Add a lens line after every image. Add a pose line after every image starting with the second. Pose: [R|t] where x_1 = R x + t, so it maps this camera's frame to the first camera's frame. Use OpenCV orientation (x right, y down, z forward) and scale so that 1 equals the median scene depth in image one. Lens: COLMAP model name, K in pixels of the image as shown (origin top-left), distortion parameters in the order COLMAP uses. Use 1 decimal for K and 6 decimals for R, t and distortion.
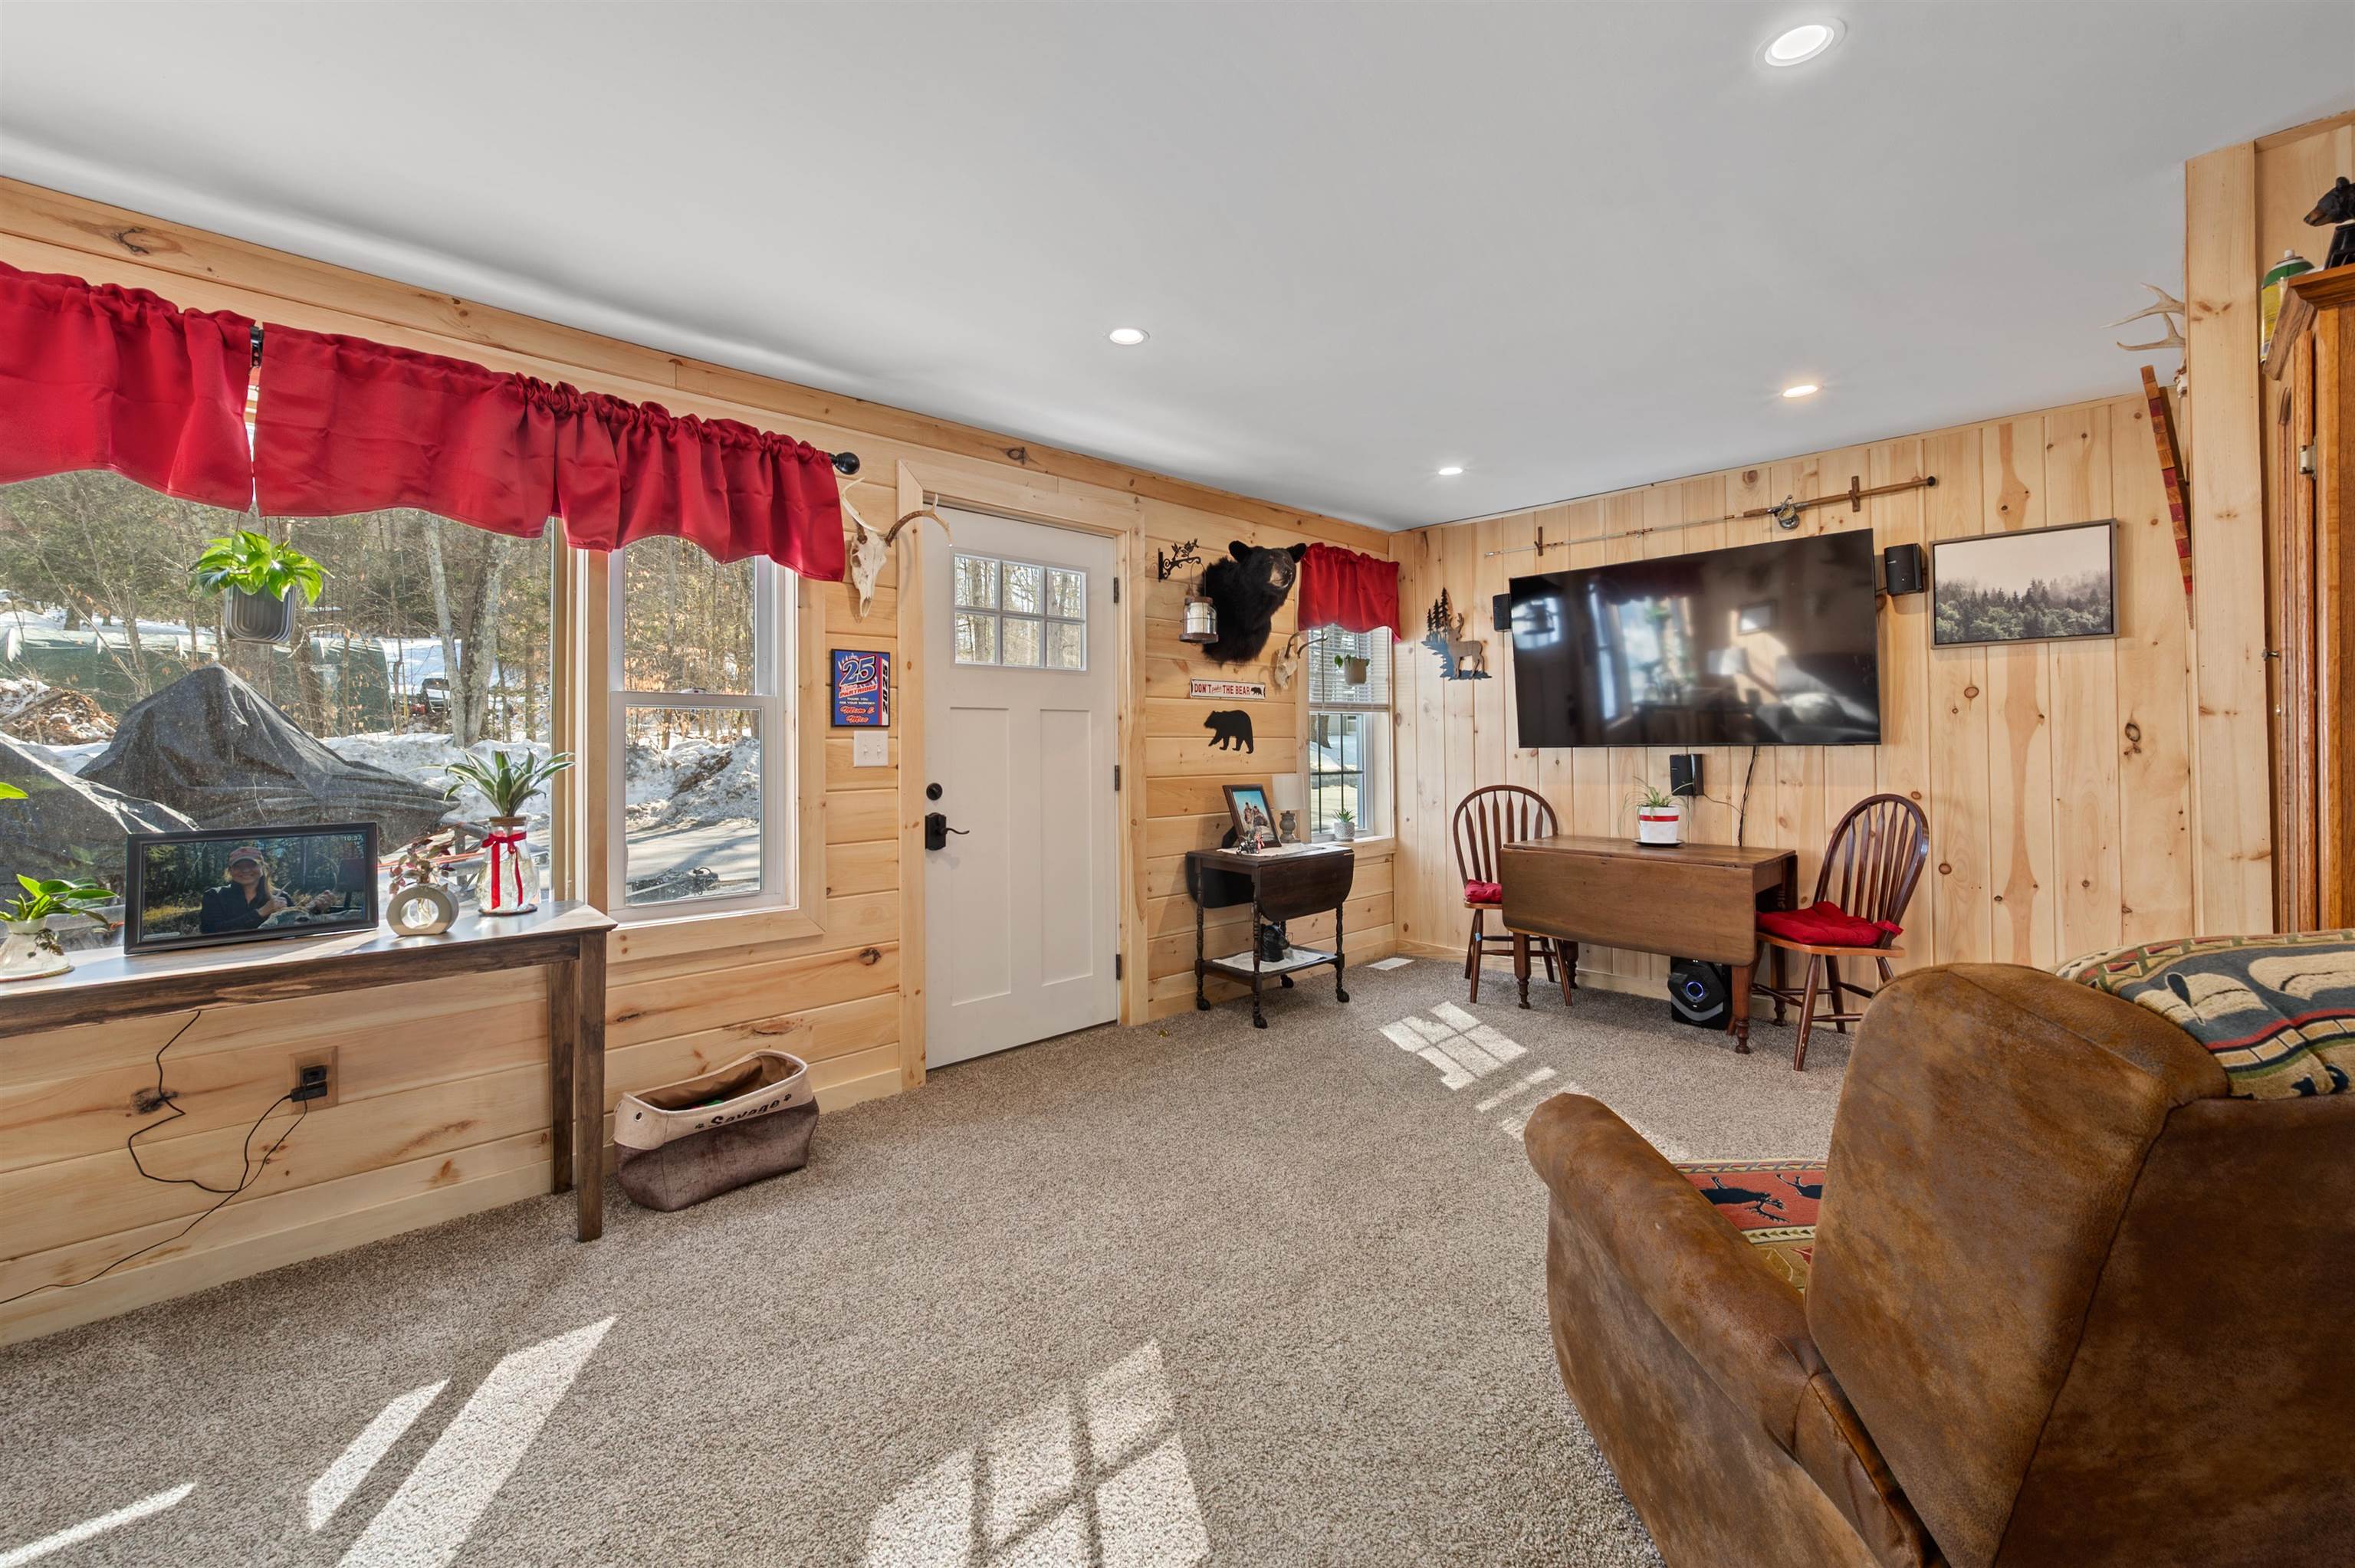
lens RADIAL K [[968.0, 0, 1172.9], [0, 968.0, 730.6], [0, 0, 1]] dist [0.000661, 0.000131]
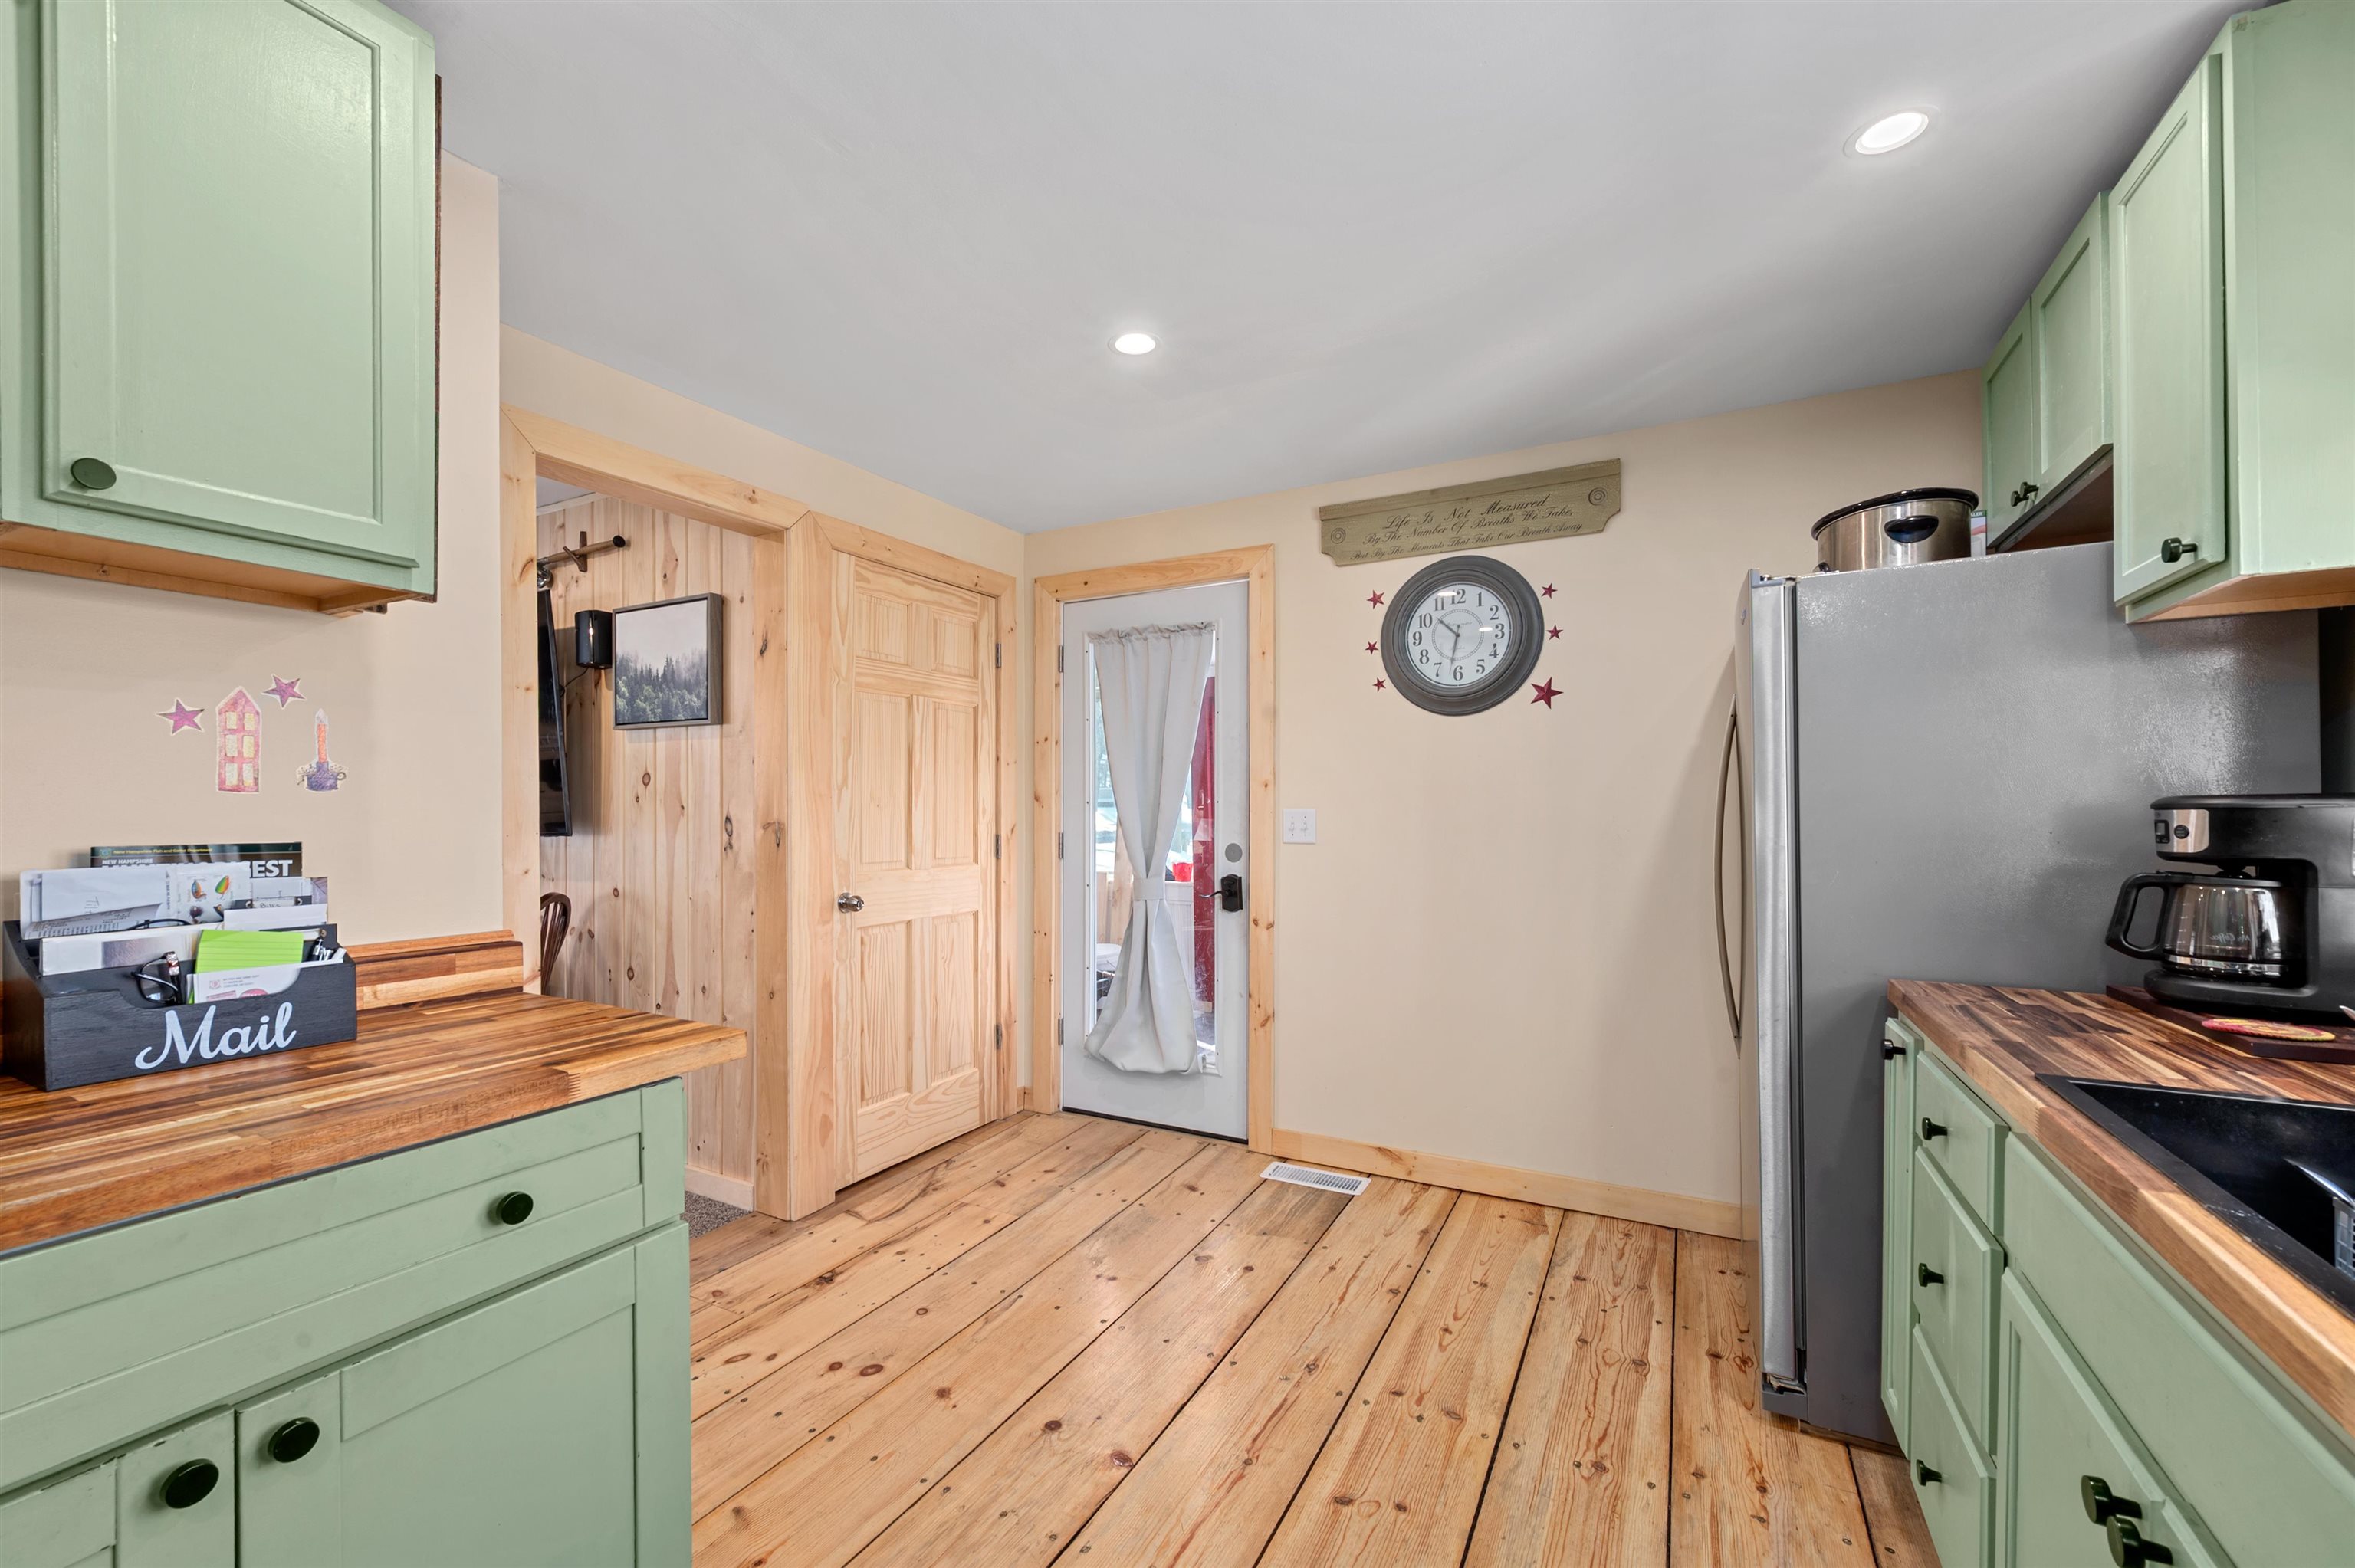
lens RADIAL K [[944.4, 0, 1171.0], [0, 944.4, 812.9], [0, 0, 1]] dist [0.000774, 0.000207]
pose [[0.951993, 0.004483, 0.306088, 0.989915], [-0.010427, 0.999787, 0.017785, -0.028147], [-0.305943, -0.020123, 0.951837, 0.011178]]
